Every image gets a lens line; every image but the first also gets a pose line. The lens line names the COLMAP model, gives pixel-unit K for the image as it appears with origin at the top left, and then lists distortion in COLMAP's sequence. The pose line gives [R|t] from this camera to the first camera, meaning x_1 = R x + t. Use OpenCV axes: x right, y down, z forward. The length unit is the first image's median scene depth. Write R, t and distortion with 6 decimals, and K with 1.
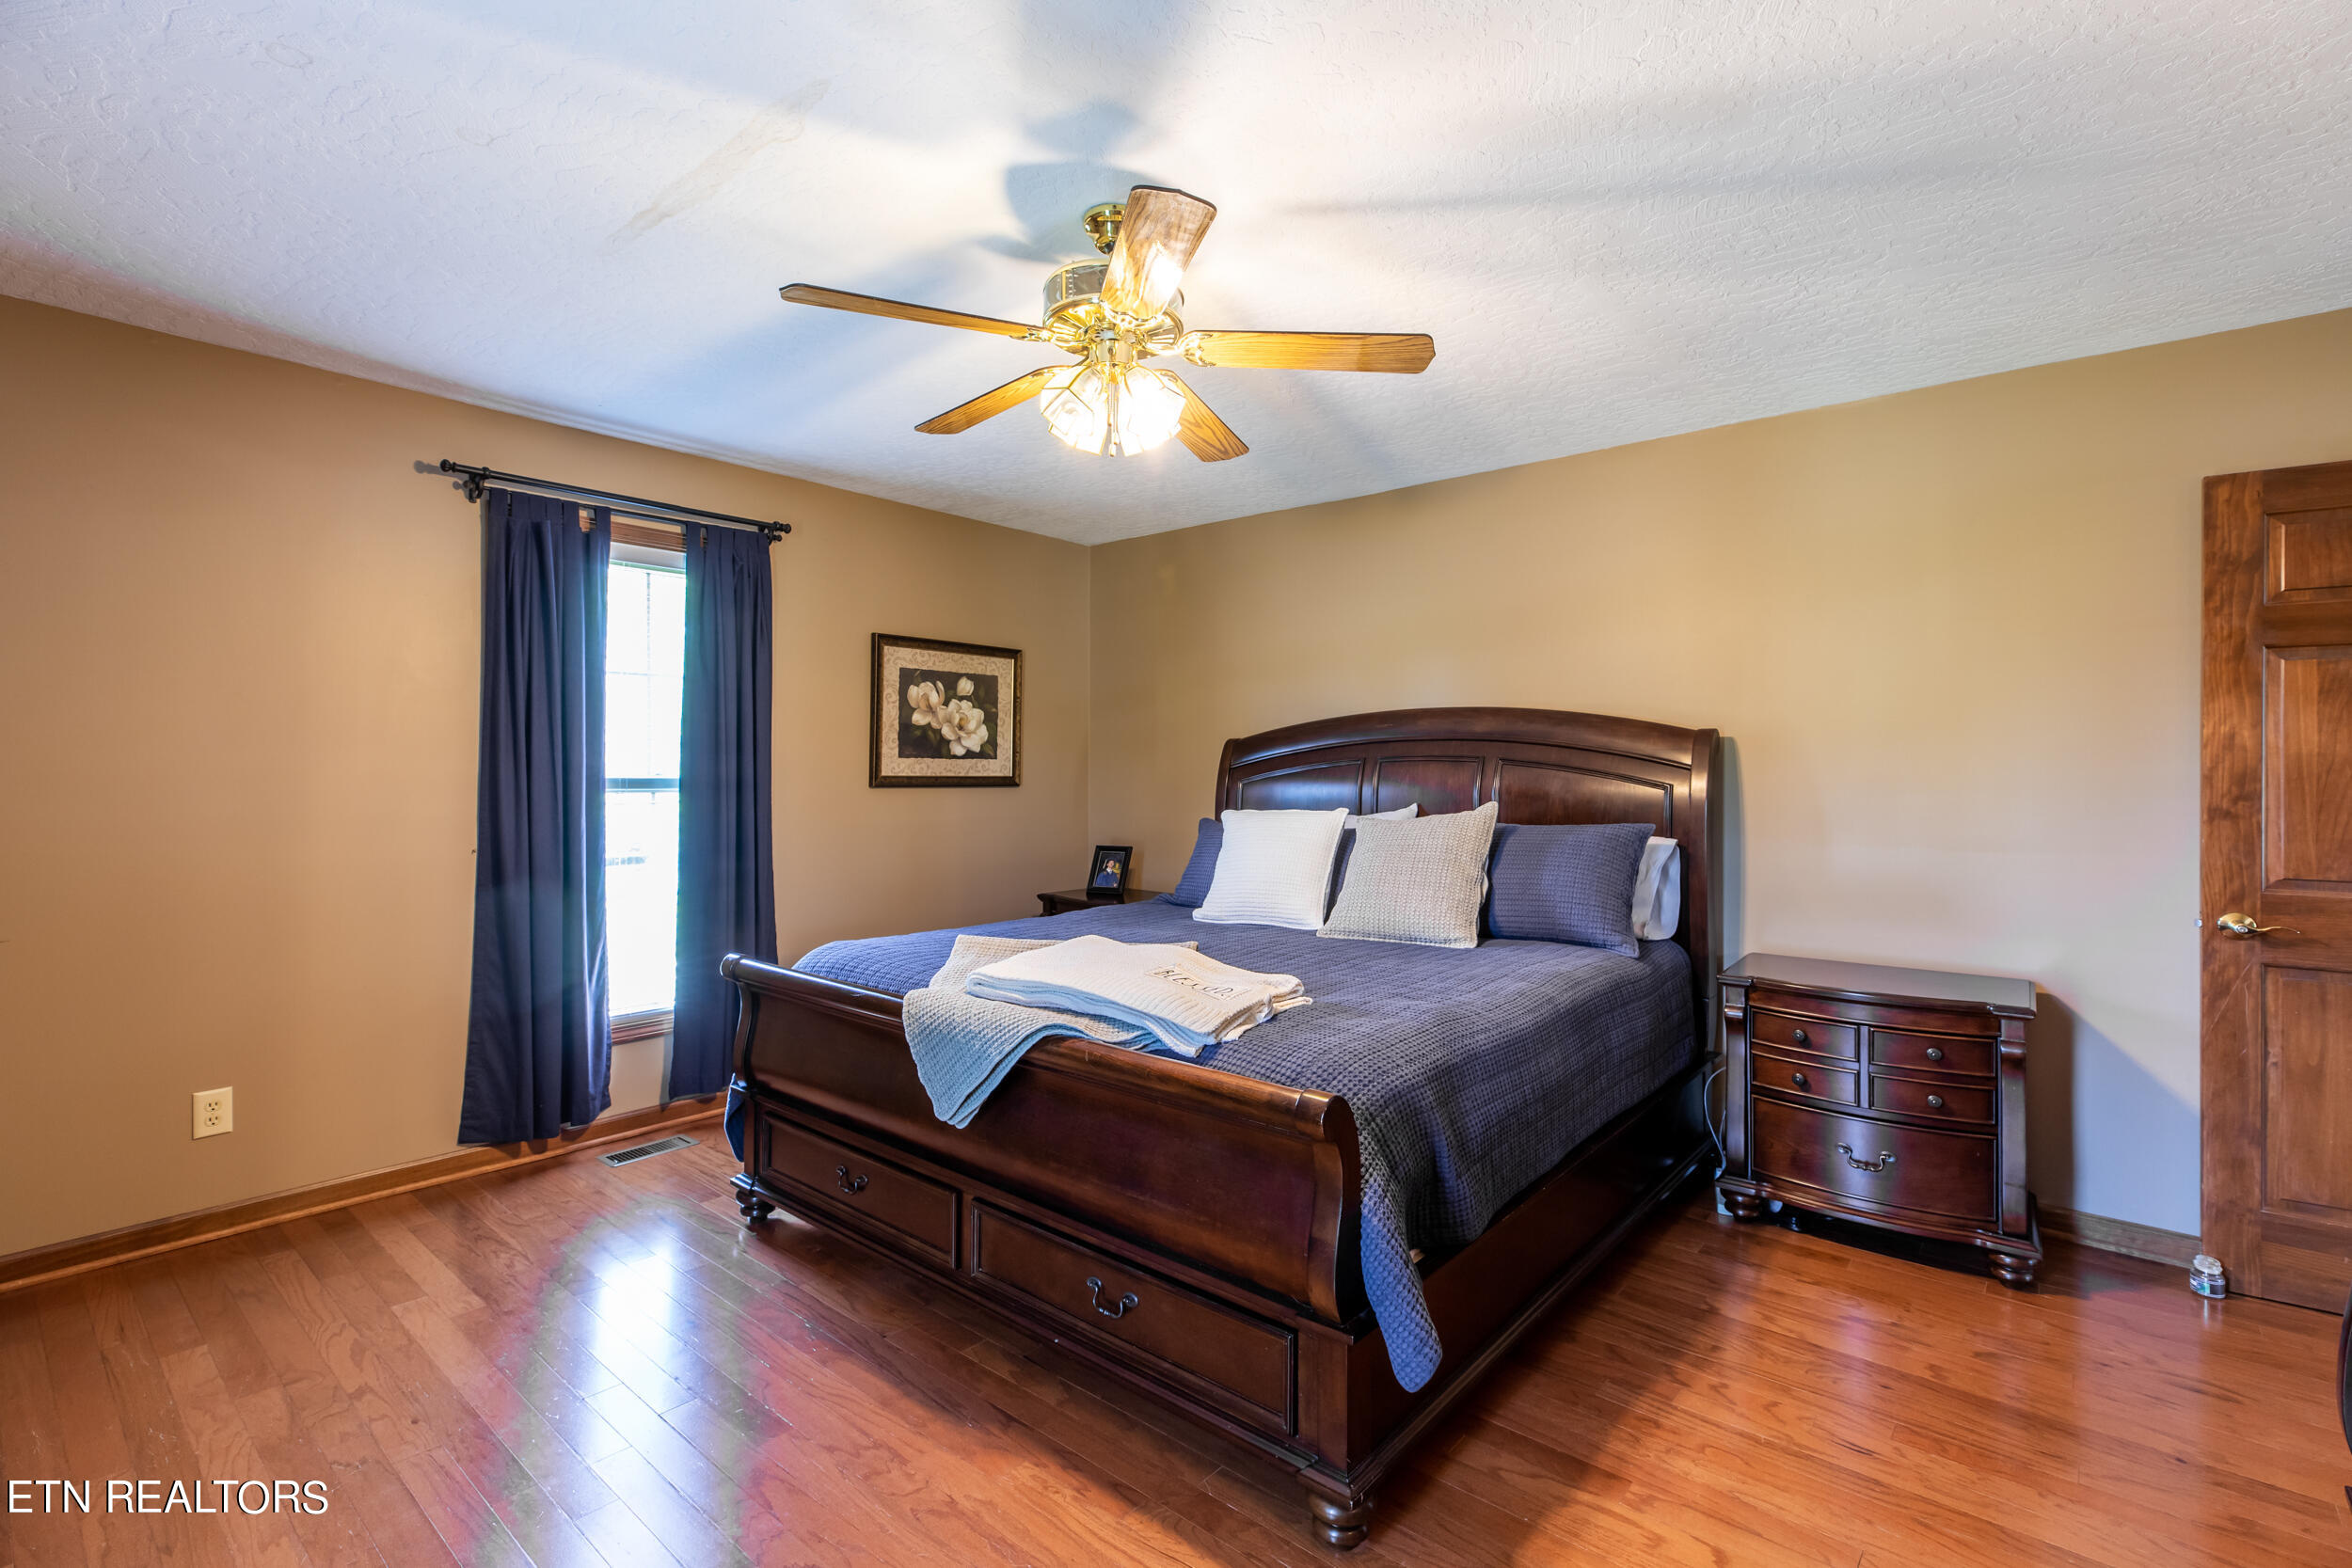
lens RADIAL K [[1043.4, 0, 1231.4], [0, 1043.4, 782.9], [0, 0, 1]] dist [-0.017059, 0.000106]
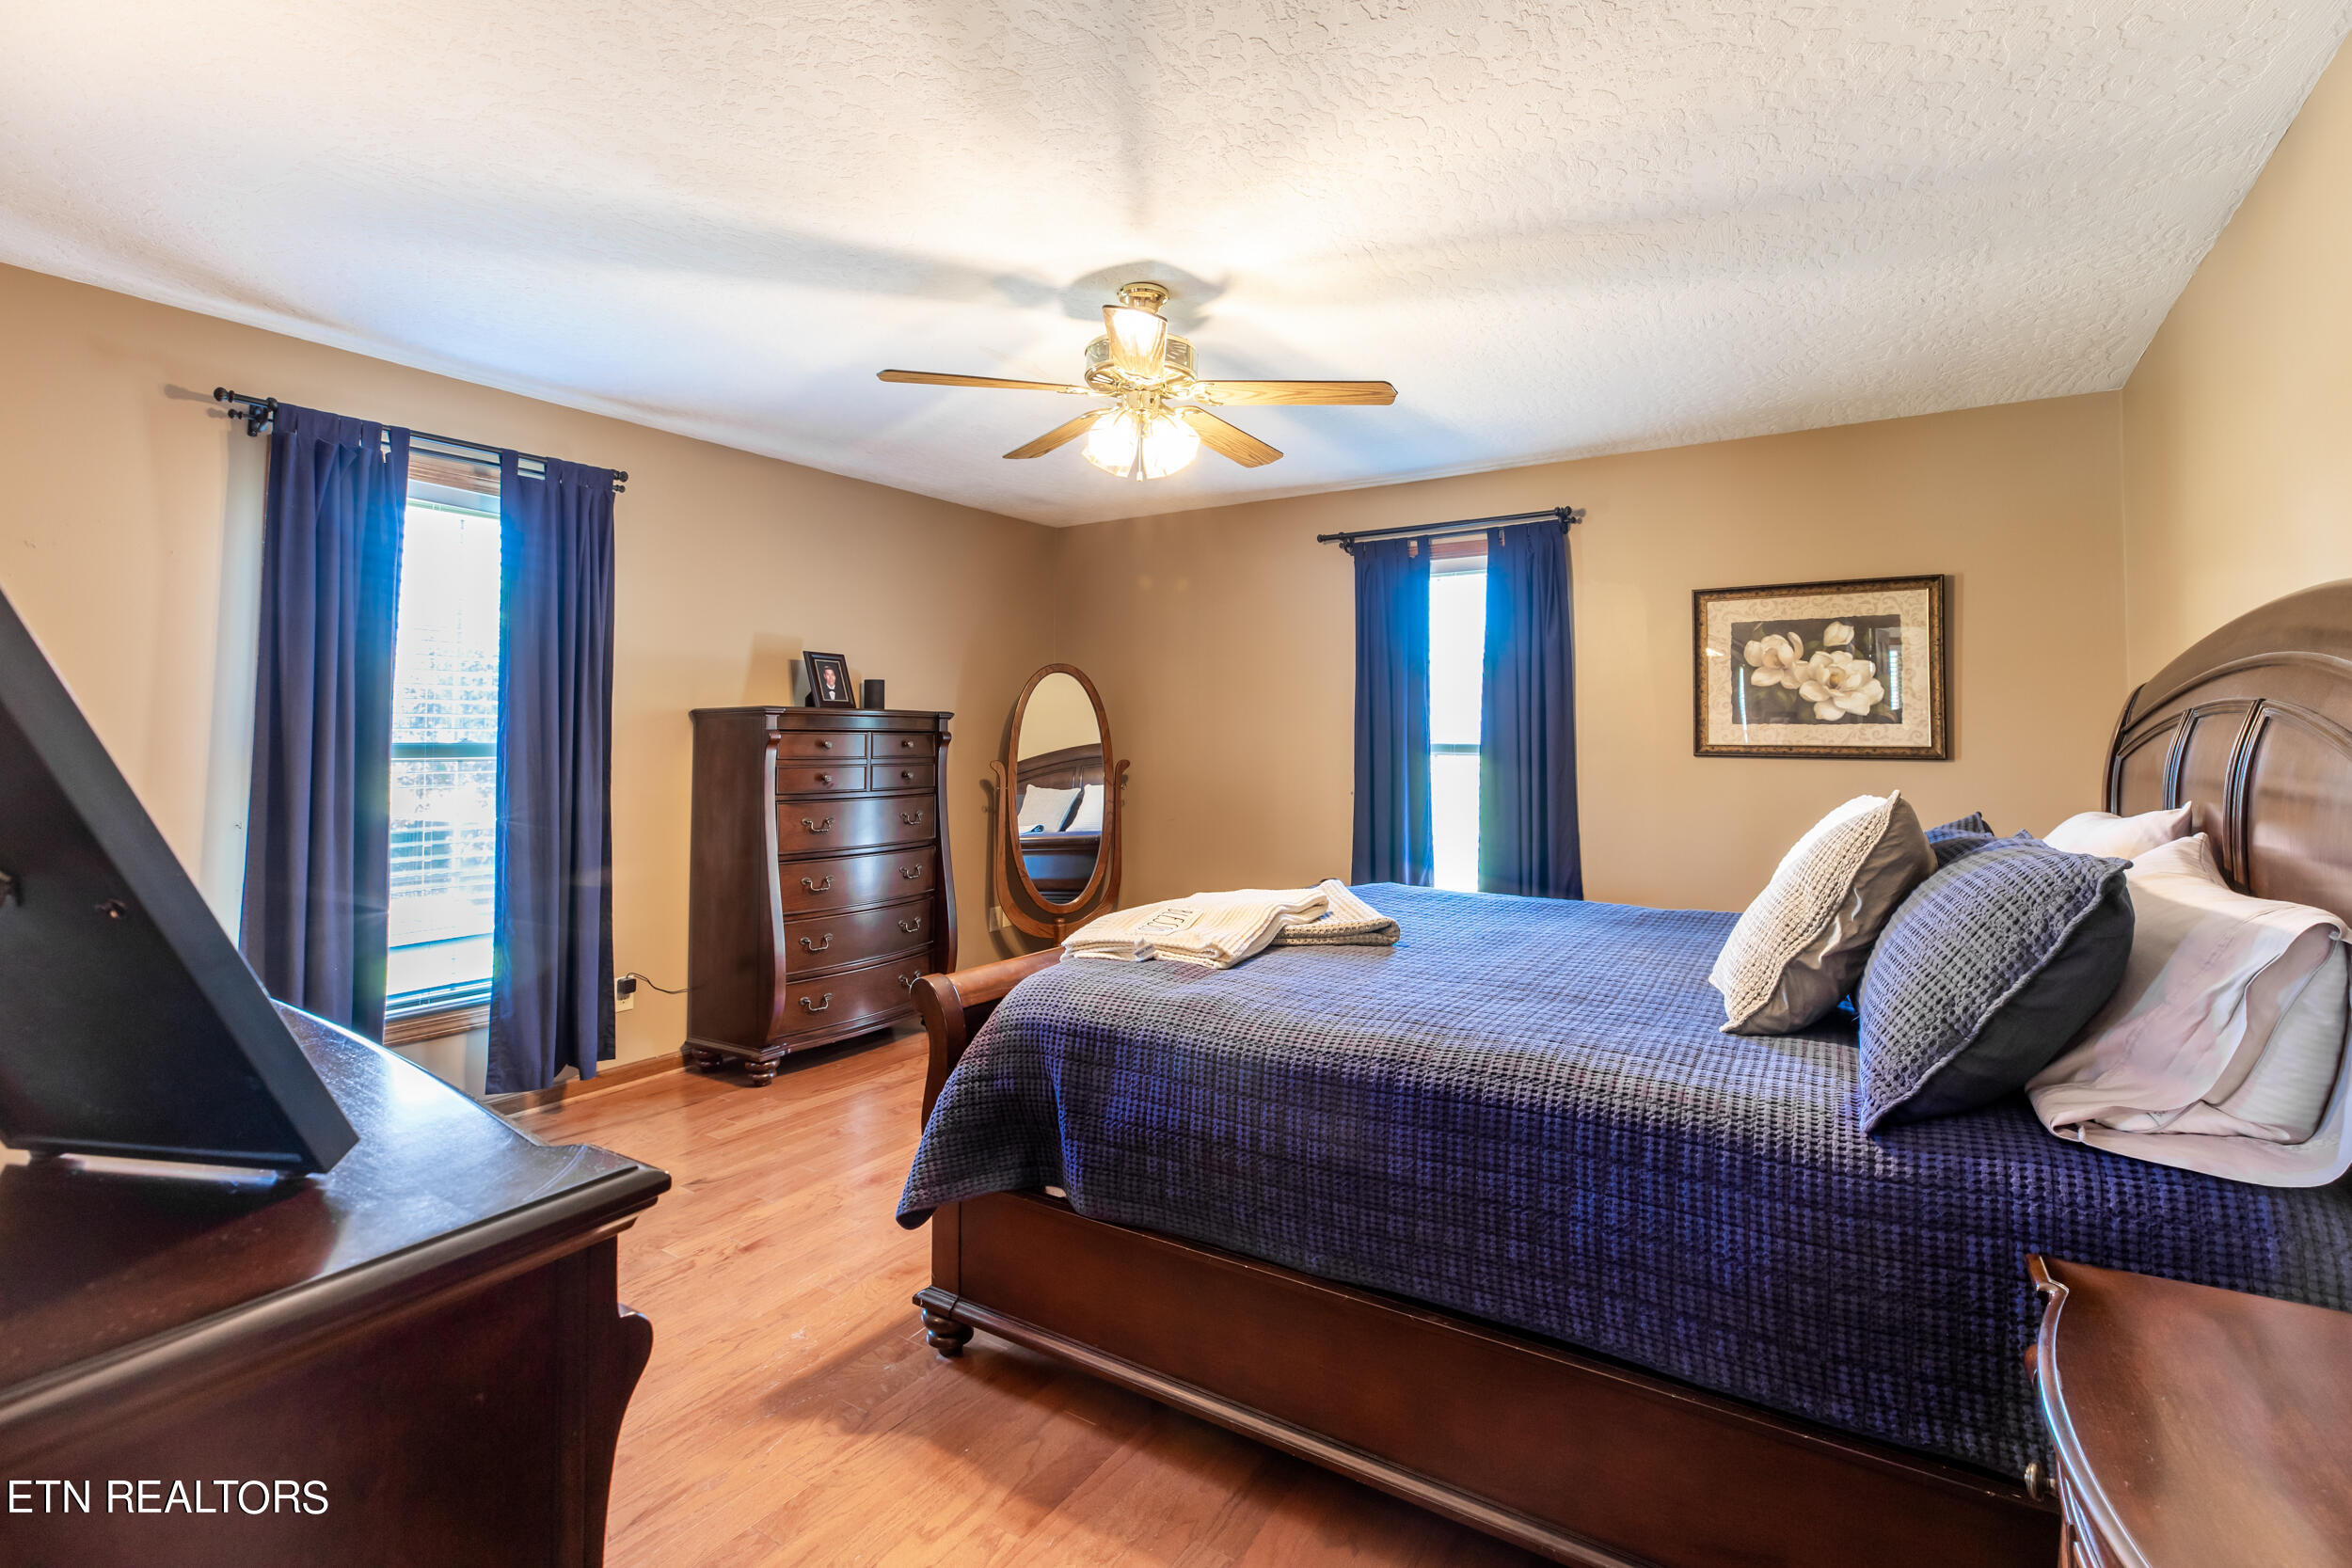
lens RADIAL K [[1082.9, 0, 1181.3], [0, 1082.9, 737.8], [0, 0, 1]] dist [0.007235, 0.000434]
pose [[0.107878, 0.000463, -0.994164, 0.540355], [-0.013621, 0.999907, -0.001013, -0.004630], [0.994071, 0.013651, 0.107874, 0.416683]]
